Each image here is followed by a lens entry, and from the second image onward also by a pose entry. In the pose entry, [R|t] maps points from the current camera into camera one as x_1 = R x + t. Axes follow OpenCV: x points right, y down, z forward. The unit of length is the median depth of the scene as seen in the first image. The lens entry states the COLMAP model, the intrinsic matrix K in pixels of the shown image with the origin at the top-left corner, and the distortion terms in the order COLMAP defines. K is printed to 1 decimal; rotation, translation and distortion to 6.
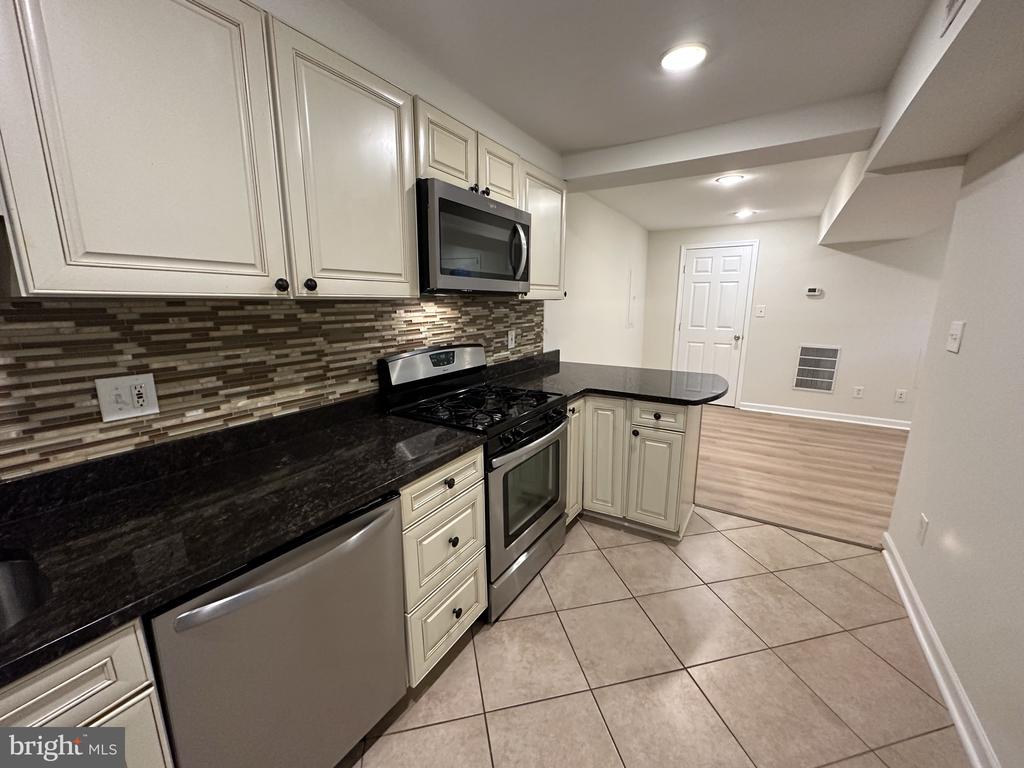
lens RADIAL K [[406.6, 0, 514.0], [0, 406.6, 382.9], [0, 0, 1]] dist [-0.003153, 0.000288]
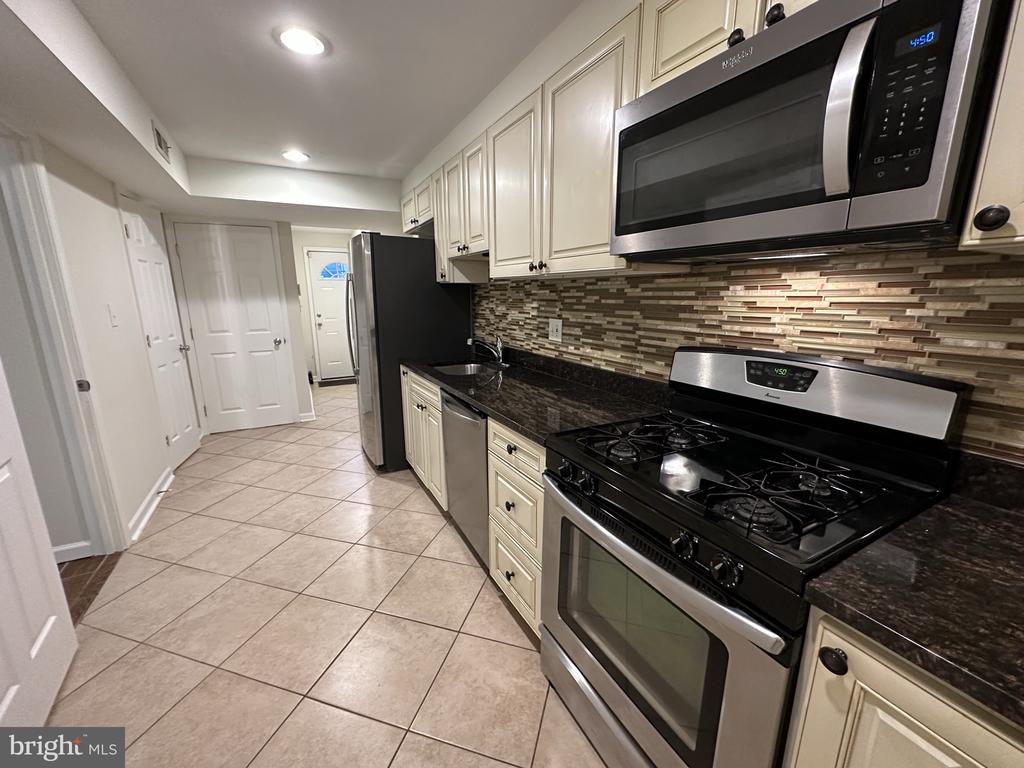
lens RADIAL K [[406.6, 0, 514.0], [0, 406.6, 382.9], [0, 0, 1]] dist [-0.003153, 0.000288]
pose [[-0.486001, 0.189473, -0.853172, 0.562072], [-0.171305, 0.936627, 0.305589, -0.188751], [0.857005, 0.294669, -0.422744, 1.124124]]
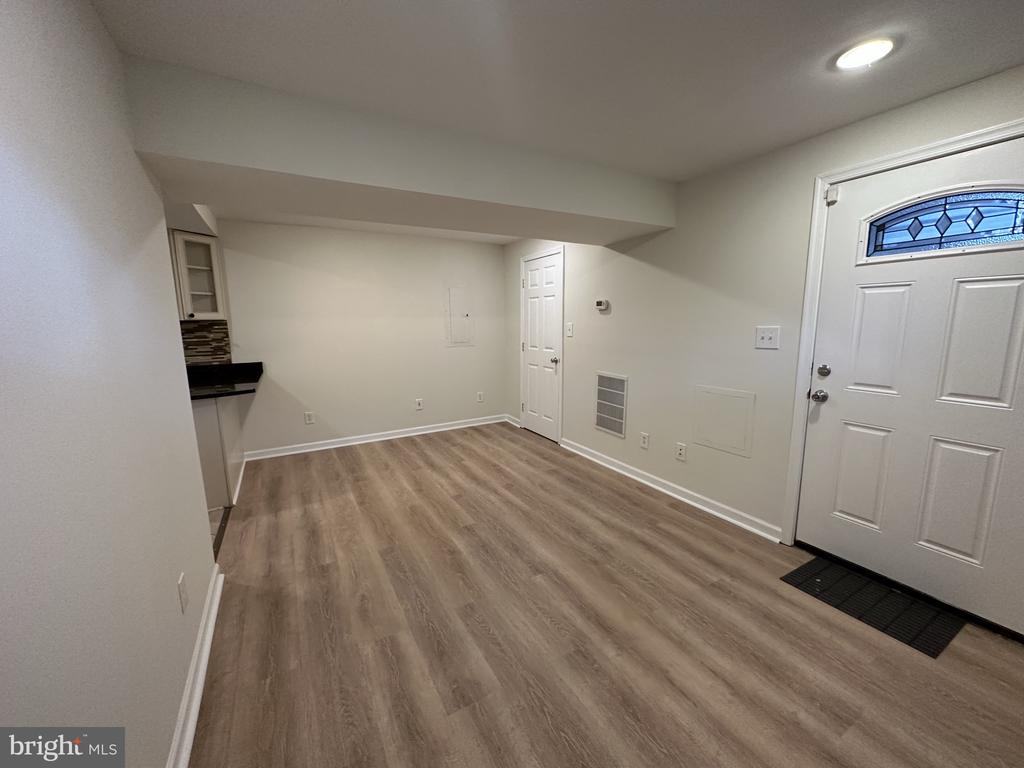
lens RADIAL K [[406.6, 0, 514.0], [0, 406.6, 382.9], [0, 0, 1]] dist [-0.003153, 0.000288]
pose [[0.878687, 0.065264, -0.472915, 2.541553], [-0.085398, 0.996121, -0.021202, -0.115489], [0.469697, 0.059016, 0.880853, 0.620215]]
